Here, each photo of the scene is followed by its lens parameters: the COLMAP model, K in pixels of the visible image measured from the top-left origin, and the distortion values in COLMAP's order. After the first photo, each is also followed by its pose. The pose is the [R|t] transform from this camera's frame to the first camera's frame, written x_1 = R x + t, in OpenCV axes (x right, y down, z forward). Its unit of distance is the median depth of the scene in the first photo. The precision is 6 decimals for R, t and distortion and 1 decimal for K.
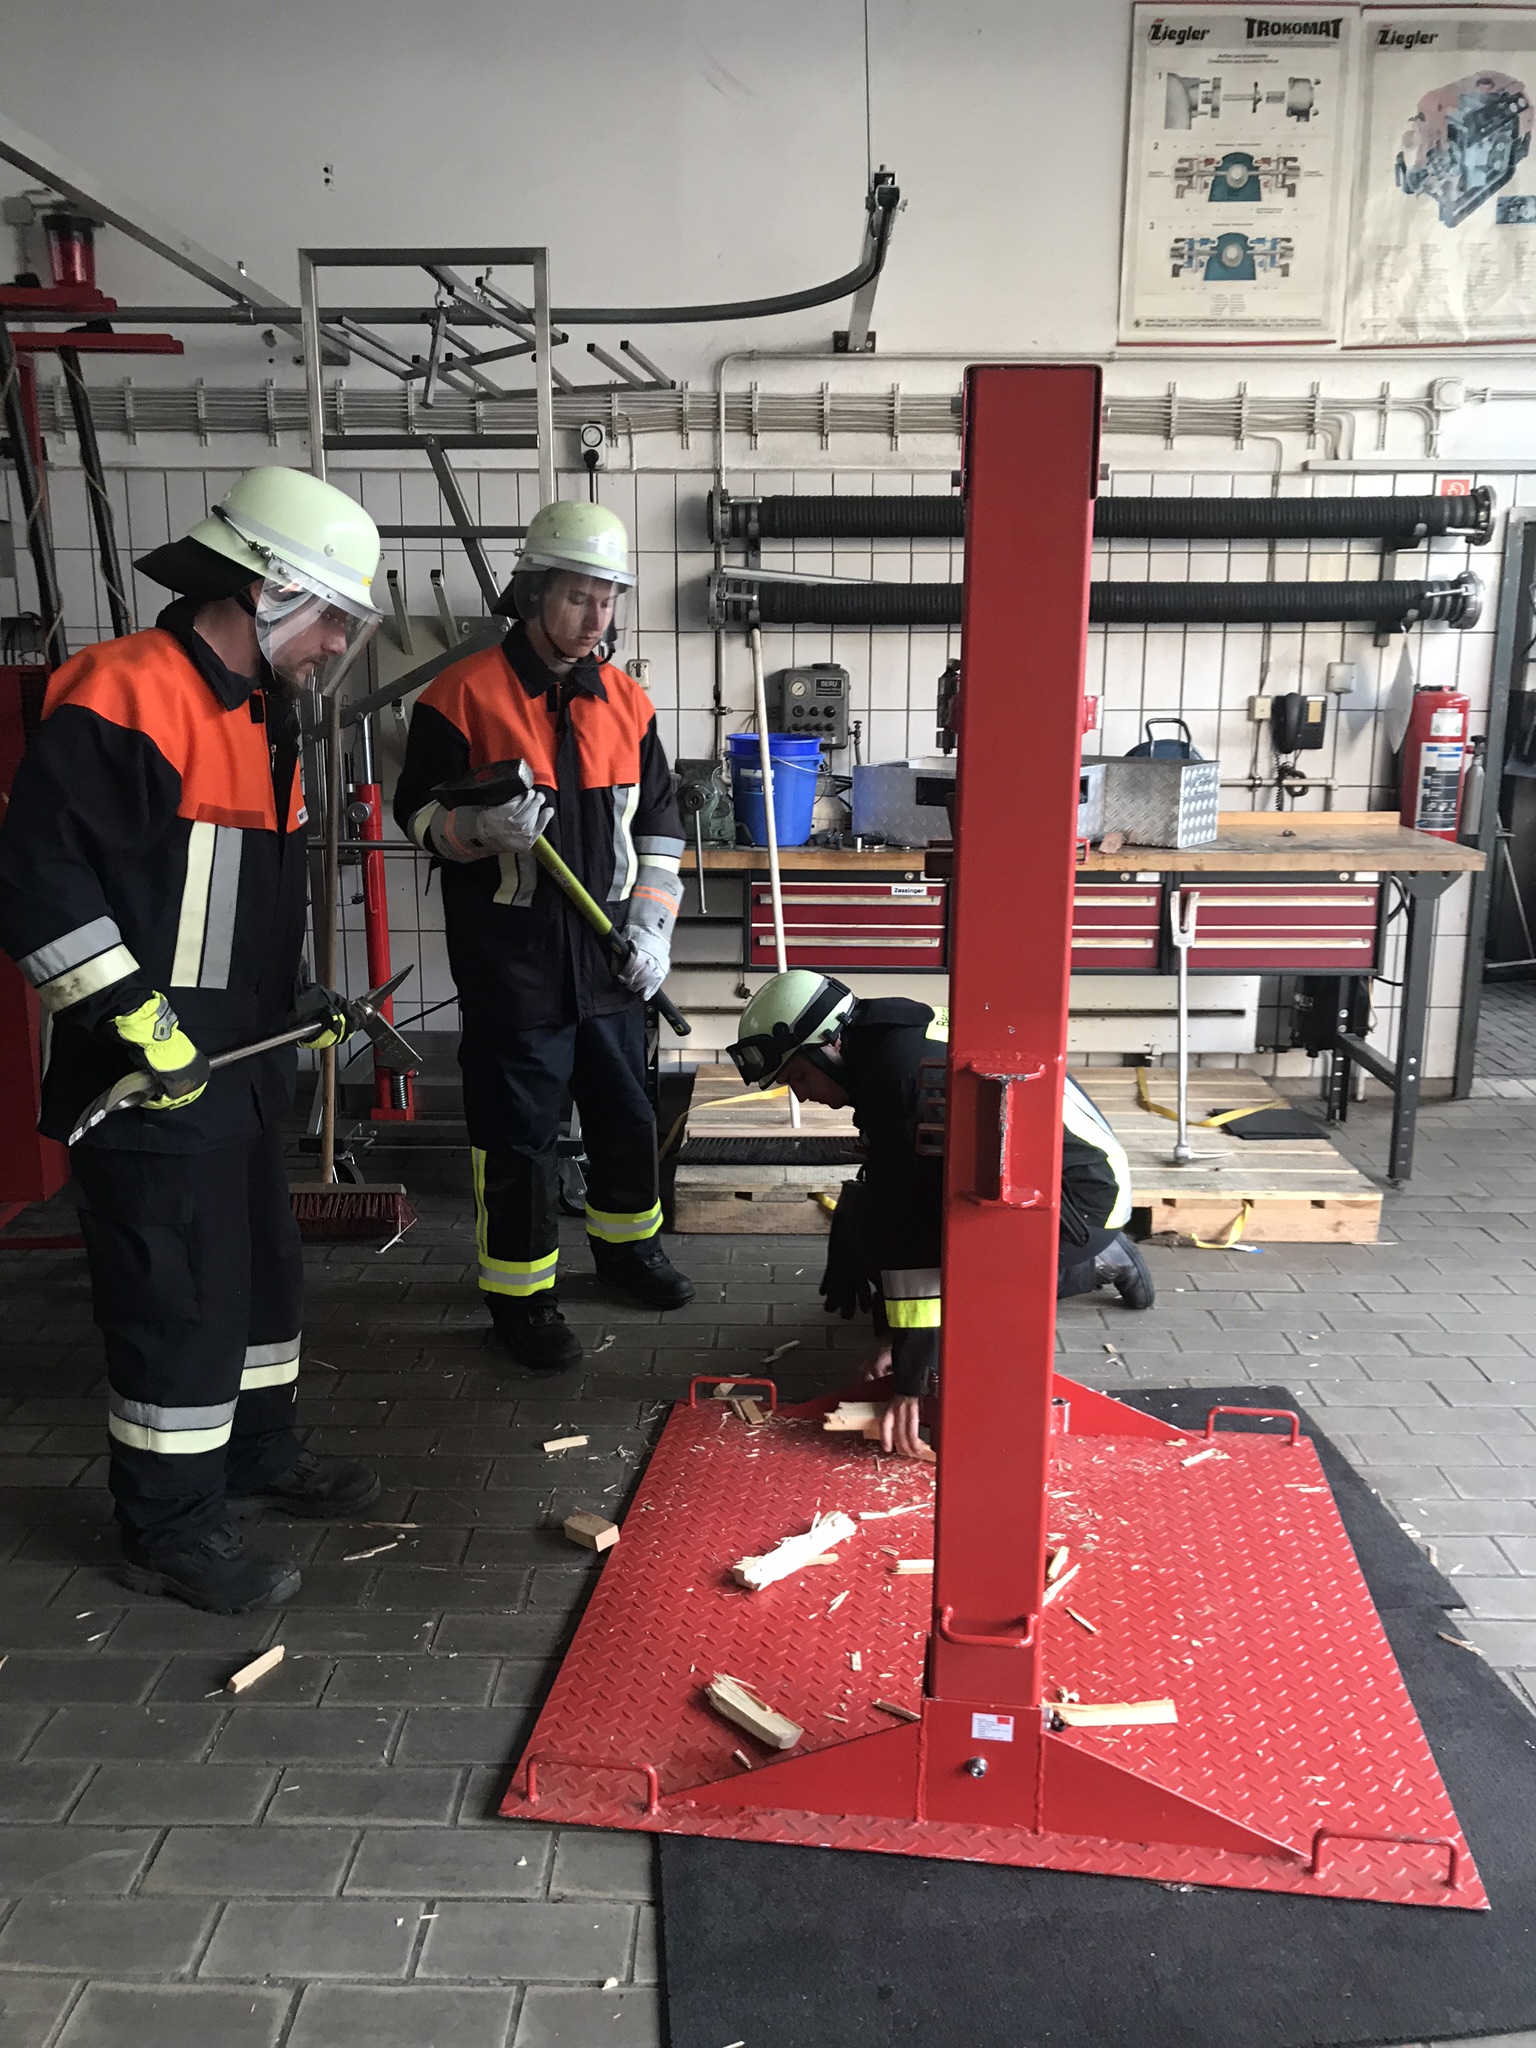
lens RADIAL K [[1670.0, 0, 768.0], [0, 1670.0, 1024.0], [0, 0, 1]] dist [0.005429, 0.002701]
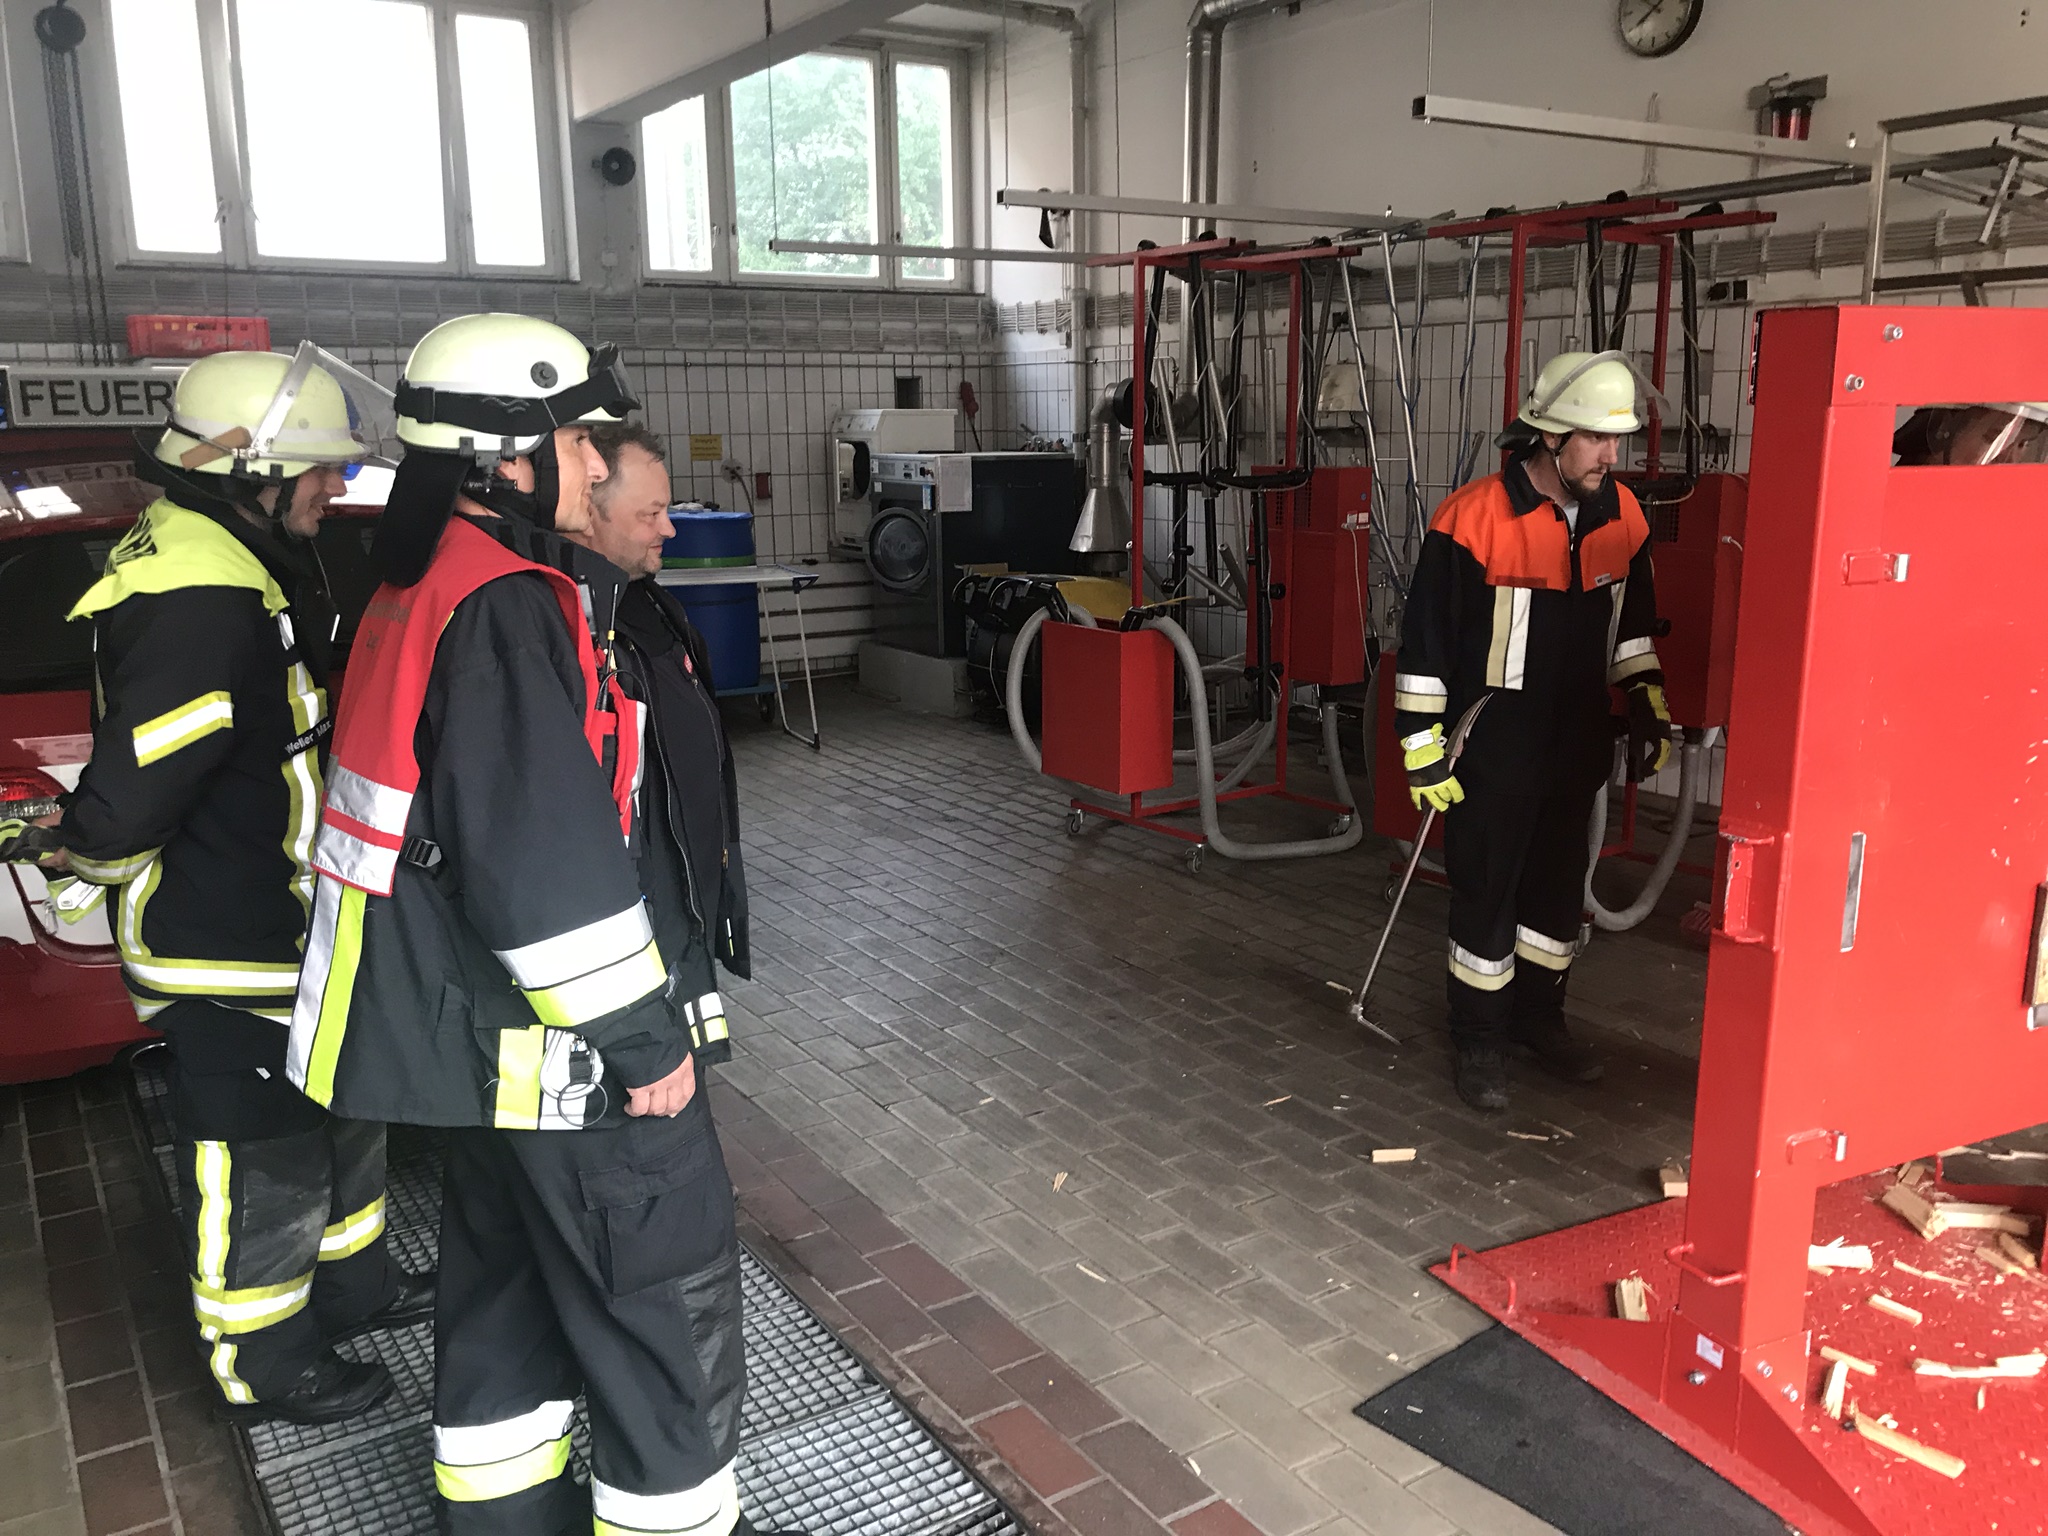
lens RADIAL K [[1670.0, 0, 1024.0], [0, 1670.0, 768.0], [0, 0, 1]] dist [0.005429, 0.002701]
pose [[0.540976, 0.165279, -0.824638, 0.781433], [-0.174505, 0.981221, 0.082184, -0.025480], [0.822735, 0.099444, 0.559658, -0.172177]]
